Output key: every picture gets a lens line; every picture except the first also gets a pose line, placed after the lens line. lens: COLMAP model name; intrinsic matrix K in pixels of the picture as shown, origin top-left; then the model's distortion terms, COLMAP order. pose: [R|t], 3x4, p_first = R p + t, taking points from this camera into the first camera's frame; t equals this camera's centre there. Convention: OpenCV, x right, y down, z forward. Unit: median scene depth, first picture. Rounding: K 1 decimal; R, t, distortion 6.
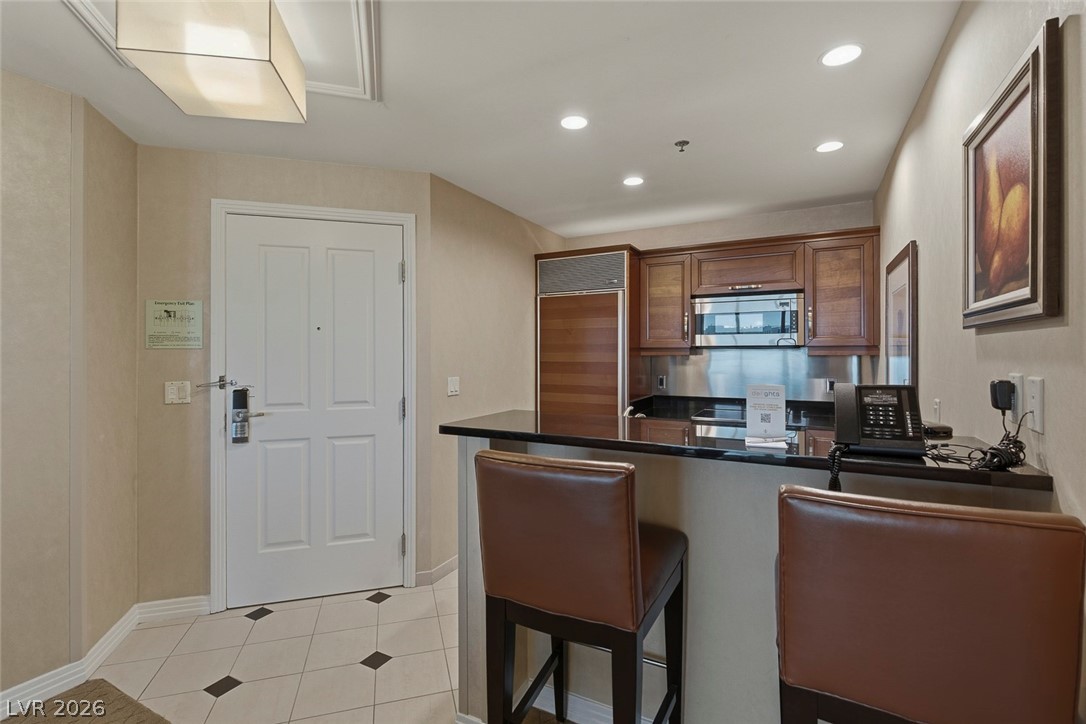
lens RADIAL K [[498.3, 0, 537.2], [0, 498.3, 350.0], [0, 0, 1]] dist [0.001939, 0.000207]
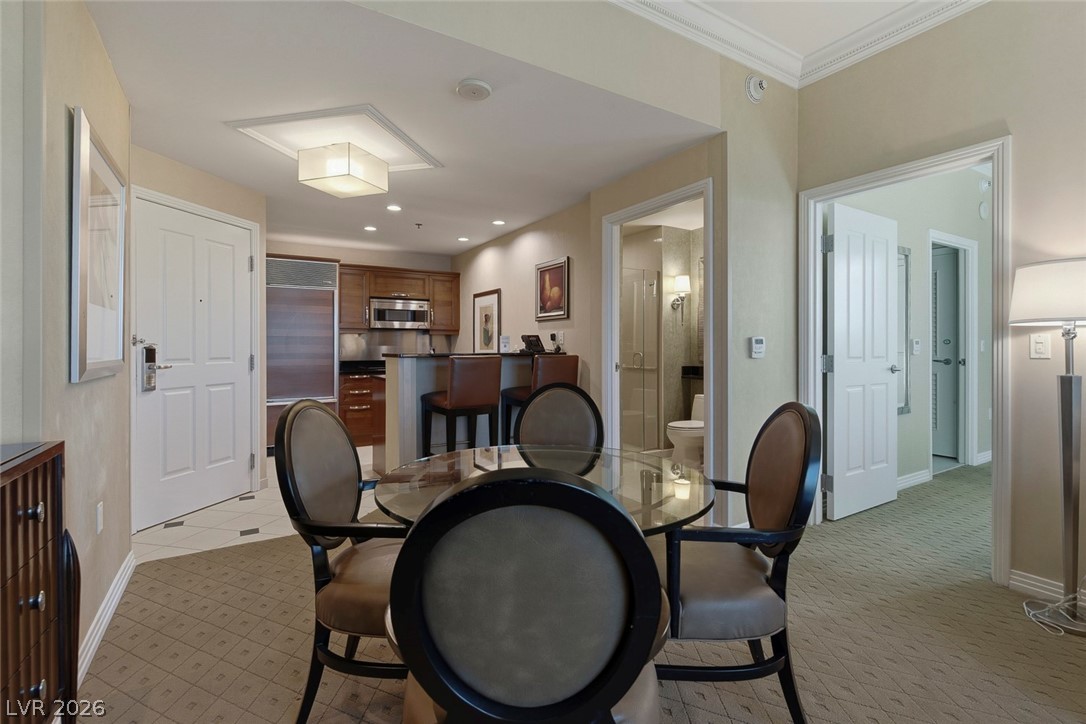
lens RADIAL K [[493.7, 0, 539.0], [0, 493.7, 353.6], [0, 0, 1]] dist [0.001987, -0.000151]
pose [[0.503996, -0.008814, 0.863661, -0.914542], [-0.004645, 0.999906, 0.012915, 0.060480], [-0.863694, -0.010521, 0.503907, -0.328335]]
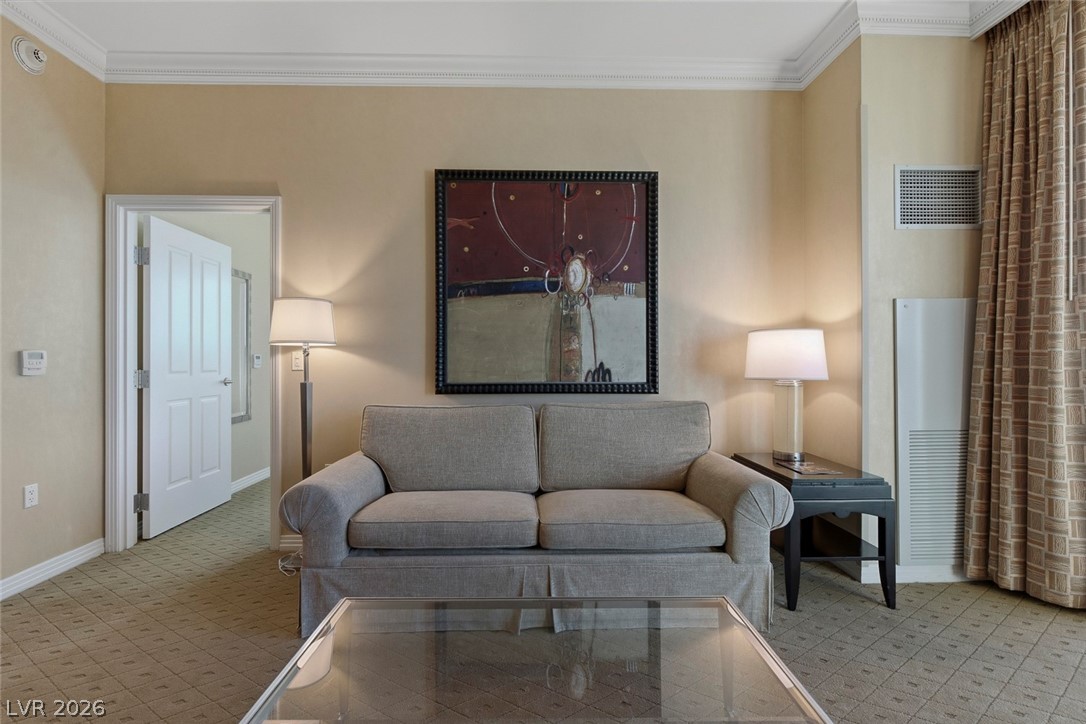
lens RADIAL K [[484.7, 0, 543.0], [0, 484.7, 362.0], [0, 0, 1]] dist [0.000243, 0.000109]
pose [[-0.492968, 0.000241, 0.870047, -0.972799], [-0.000872, 0.999999, -0.000771, 0.057813], [-0.870047, -0.001139, -0.492968, -0.536067]]
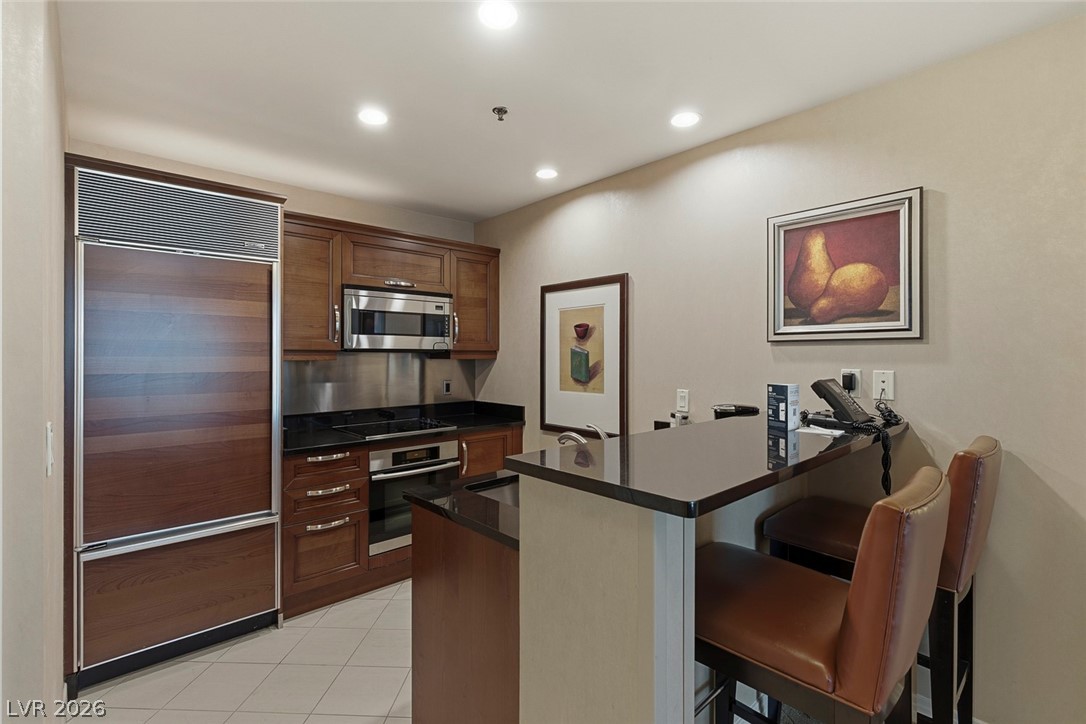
lens RADIAL K [[493.7, 0, 539.0], [0, 493.7, 353.6], [0, 0, 1]] dist [0.001987, -0.000151]
pose [[0.338996, 0.005619, 0.940771, -0.367260], [-0.006366, 0.999973, -0.003678, 0.001720], [-0.940766, -0.004742, 0.339022, 0.500761]]
